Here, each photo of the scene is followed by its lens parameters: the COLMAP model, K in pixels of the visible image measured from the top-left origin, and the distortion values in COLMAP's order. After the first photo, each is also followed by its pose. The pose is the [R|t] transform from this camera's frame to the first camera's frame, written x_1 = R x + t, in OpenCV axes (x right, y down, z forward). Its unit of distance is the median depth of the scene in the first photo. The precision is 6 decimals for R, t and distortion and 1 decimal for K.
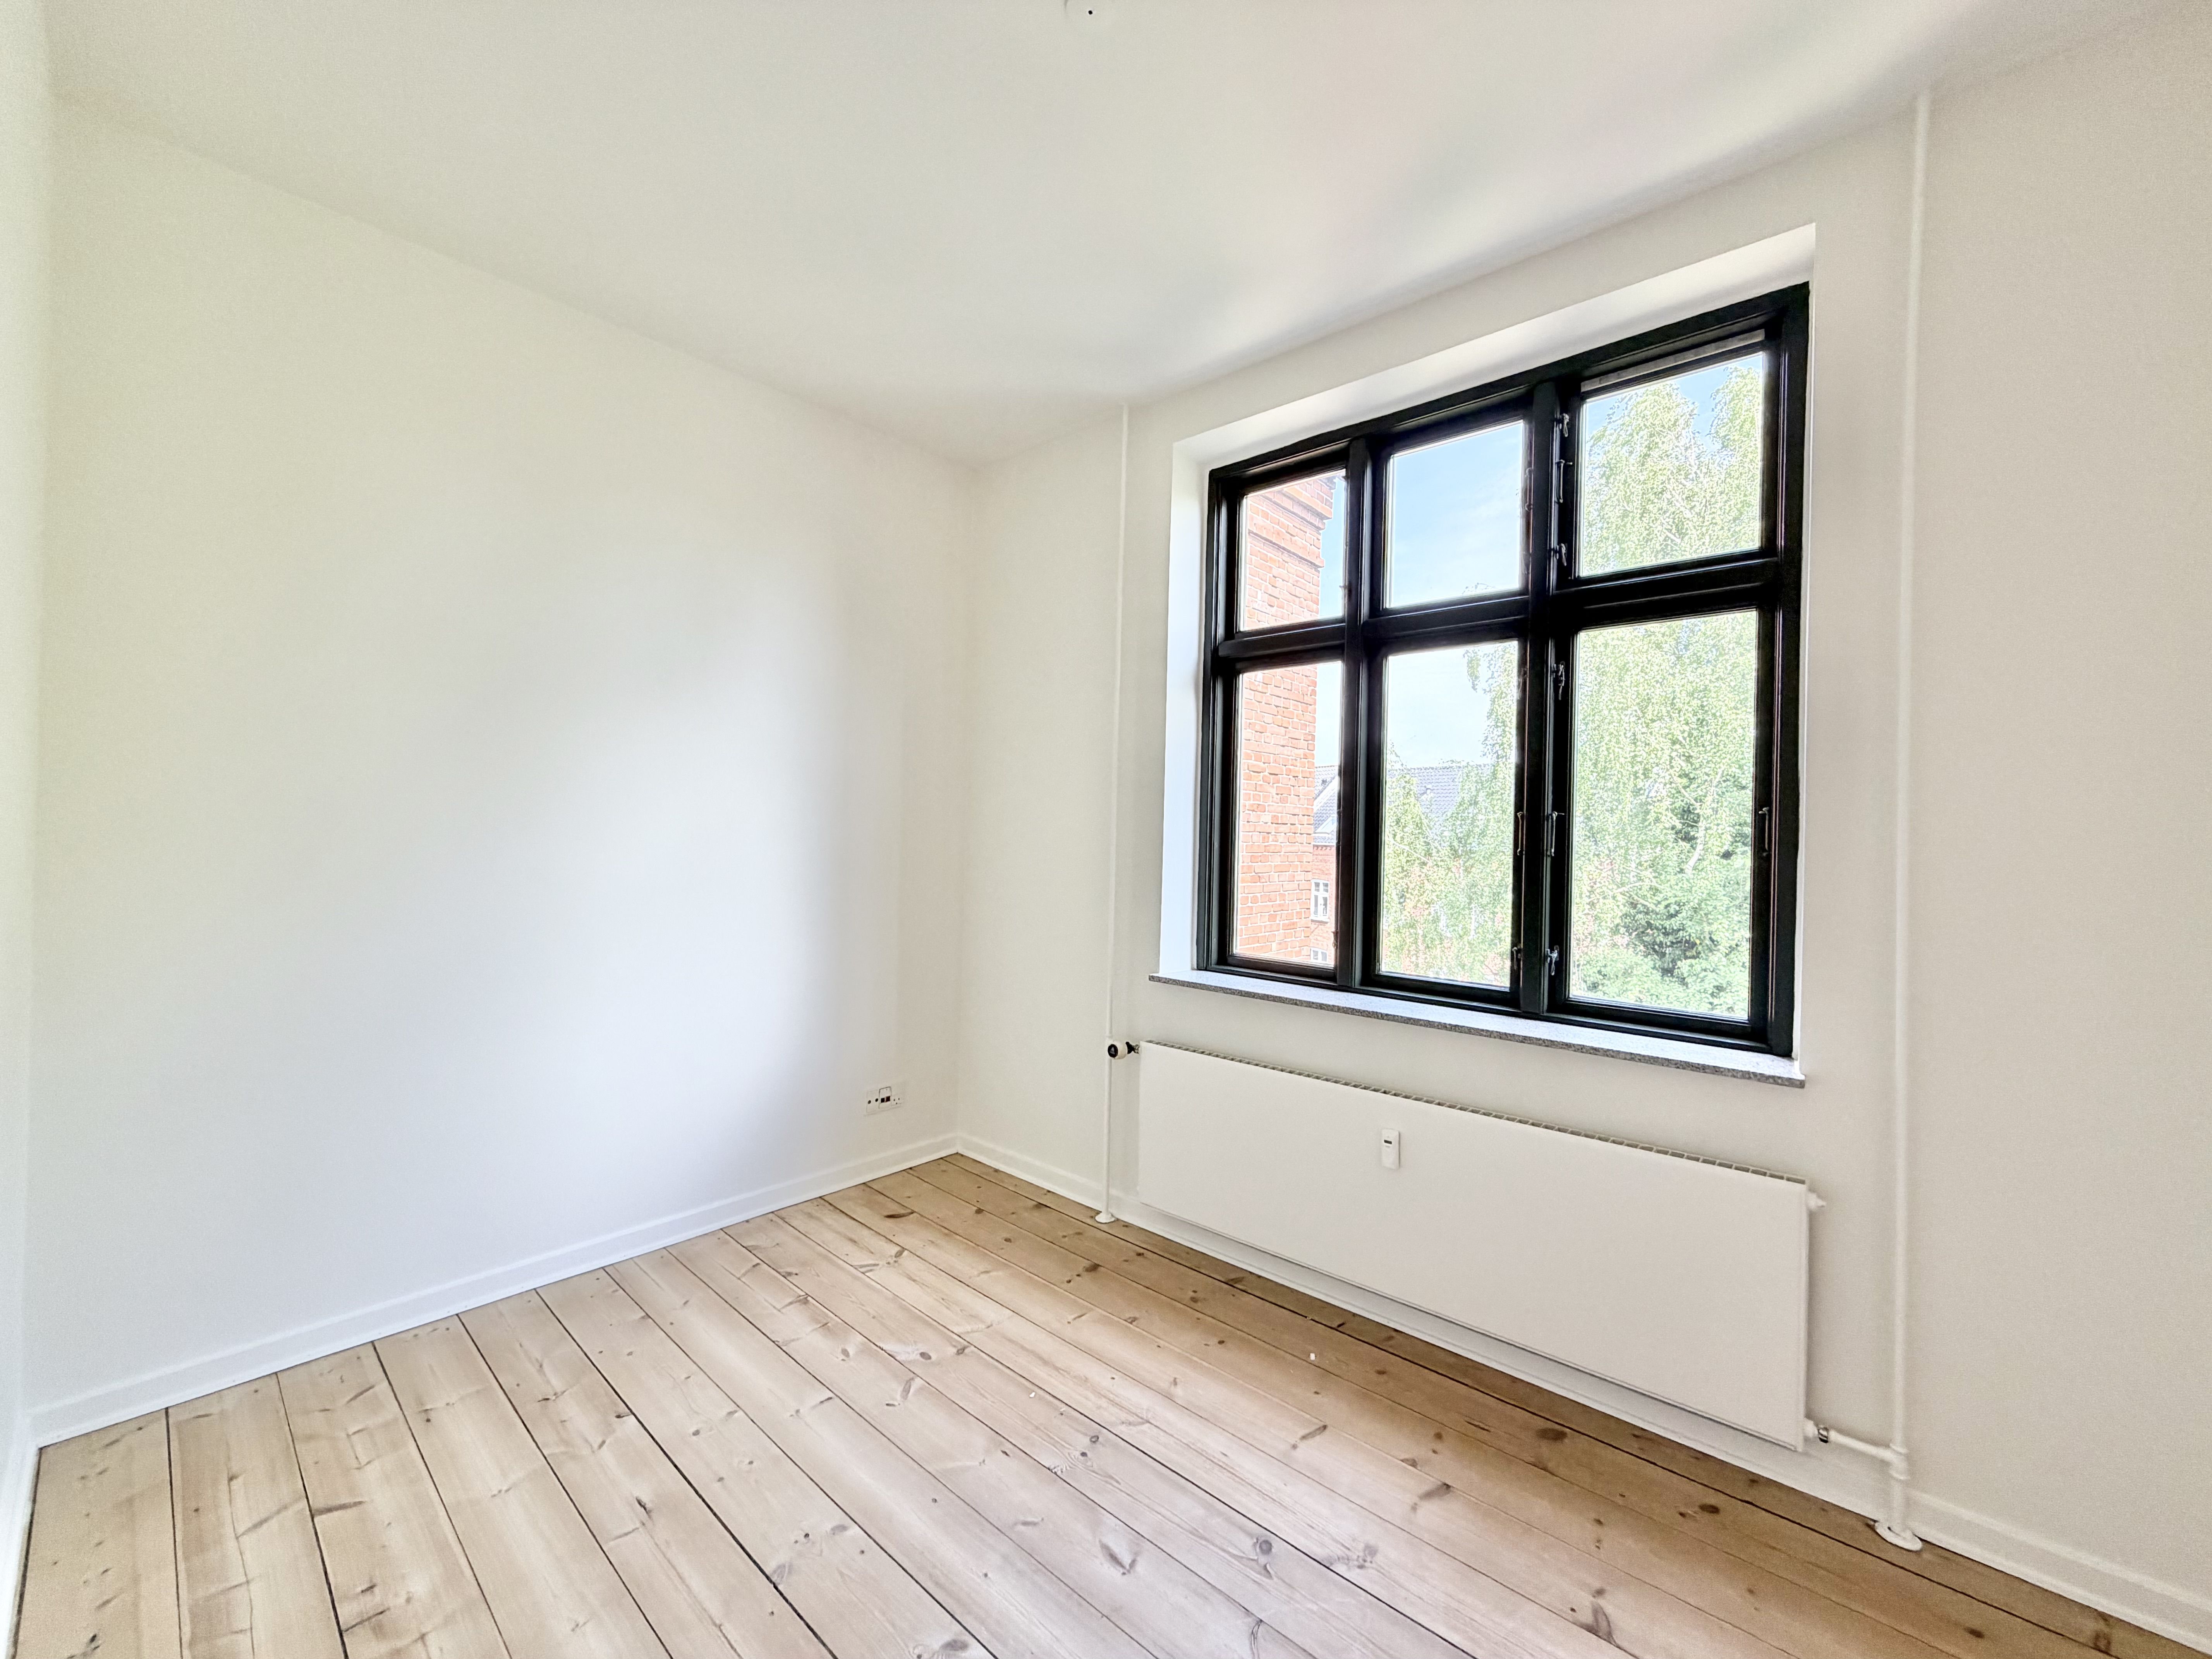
lens RADIAL K [[874.2, 0, 1106.0], [0, 874.2, 829.5], [0, 0, 1]] dist [-0.000358, -0.000107]
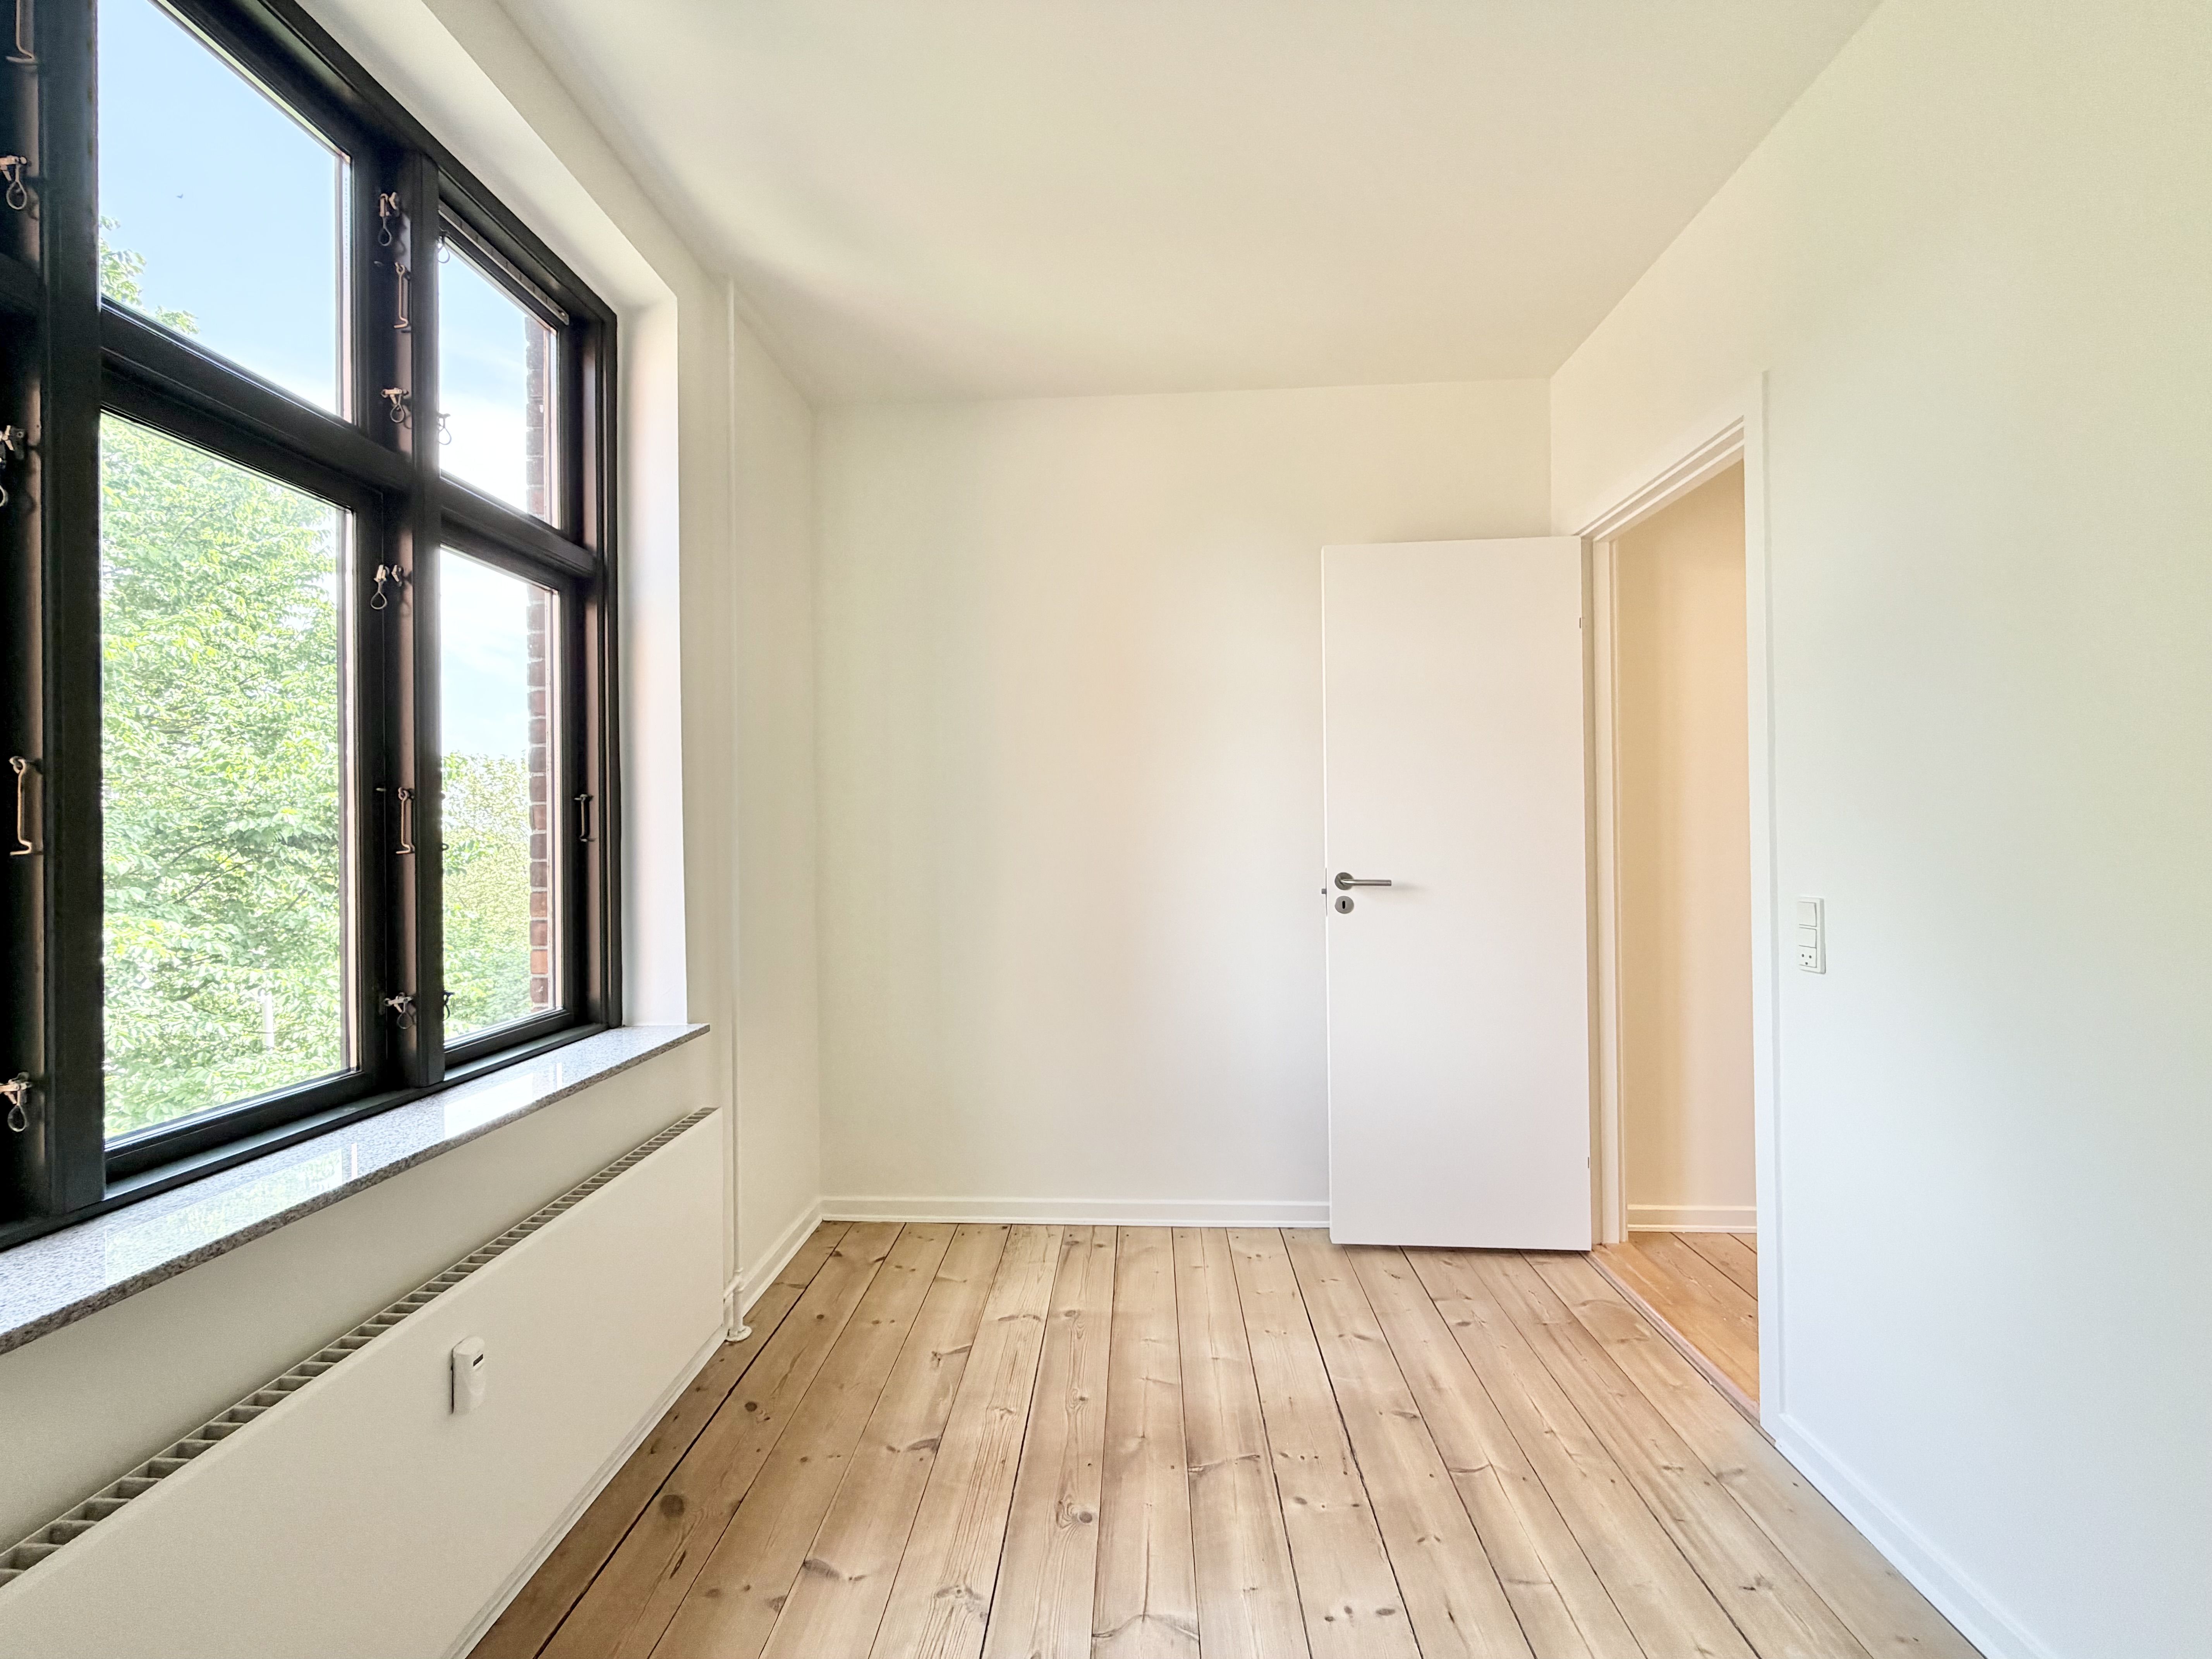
lens RADIAL K [[874.2, 0, 1106.0], [0, 874.2, 829.5], [0, 0, 1]] dist [-0.000358, -0.000107]
pose [[-0.629655, -0.012051, 0.776782, -0.440915], [-0.009539, 0.999924, 0.007781, 0.001951], [-0.776817, -0.002510, -0.629722, 1.227279]]
